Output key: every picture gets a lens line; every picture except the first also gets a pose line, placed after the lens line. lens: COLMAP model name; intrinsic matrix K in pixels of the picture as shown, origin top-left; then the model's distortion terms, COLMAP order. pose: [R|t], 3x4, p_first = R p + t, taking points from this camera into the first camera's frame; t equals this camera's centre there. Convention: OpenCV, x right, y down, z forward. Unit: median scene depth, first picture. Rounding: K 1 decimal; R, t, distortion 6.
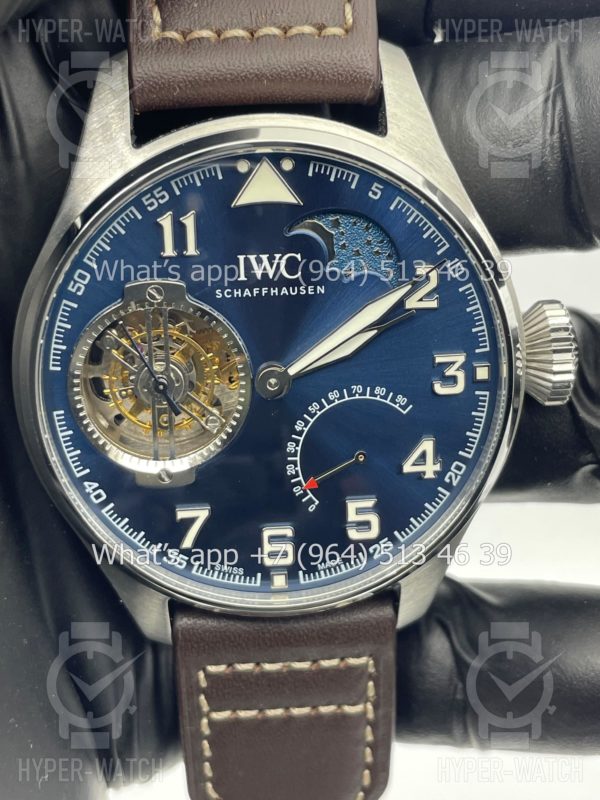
lens RADIAL K [[1265.7, 0, 302.8], [0, 1265.7, 399.7], [0, 0, 1]] dist [0.101590, 0.000000]
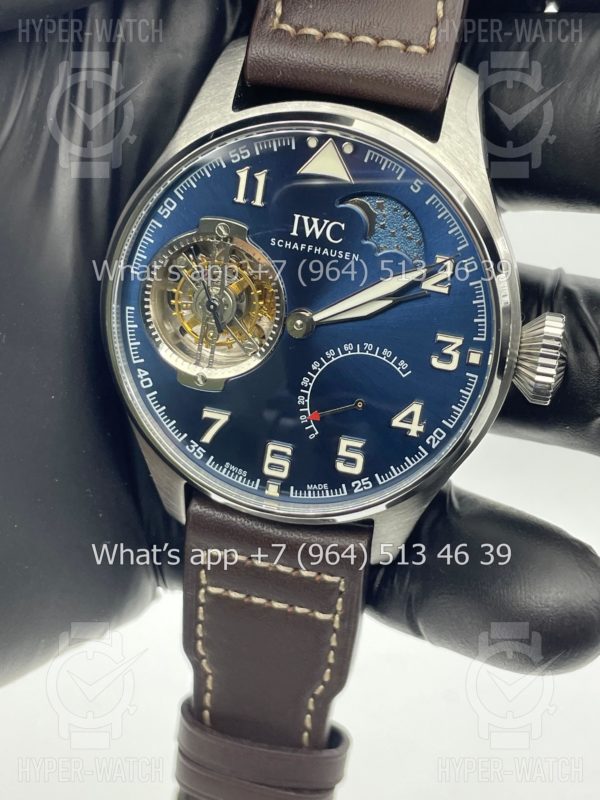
lens RADIAL K [[1265.7, 0, 300.1], [0, 1265.7, 401.3], [0, 0, 1]] dist [0.101590, 0.000000]
pose [[0.951255, 0.240544, -0.193011, 0.224317], [-0.242644, 0.970028, 0.013044, 0.041502], [0.190364, 0.034424, 0.981110, -0.178628]]
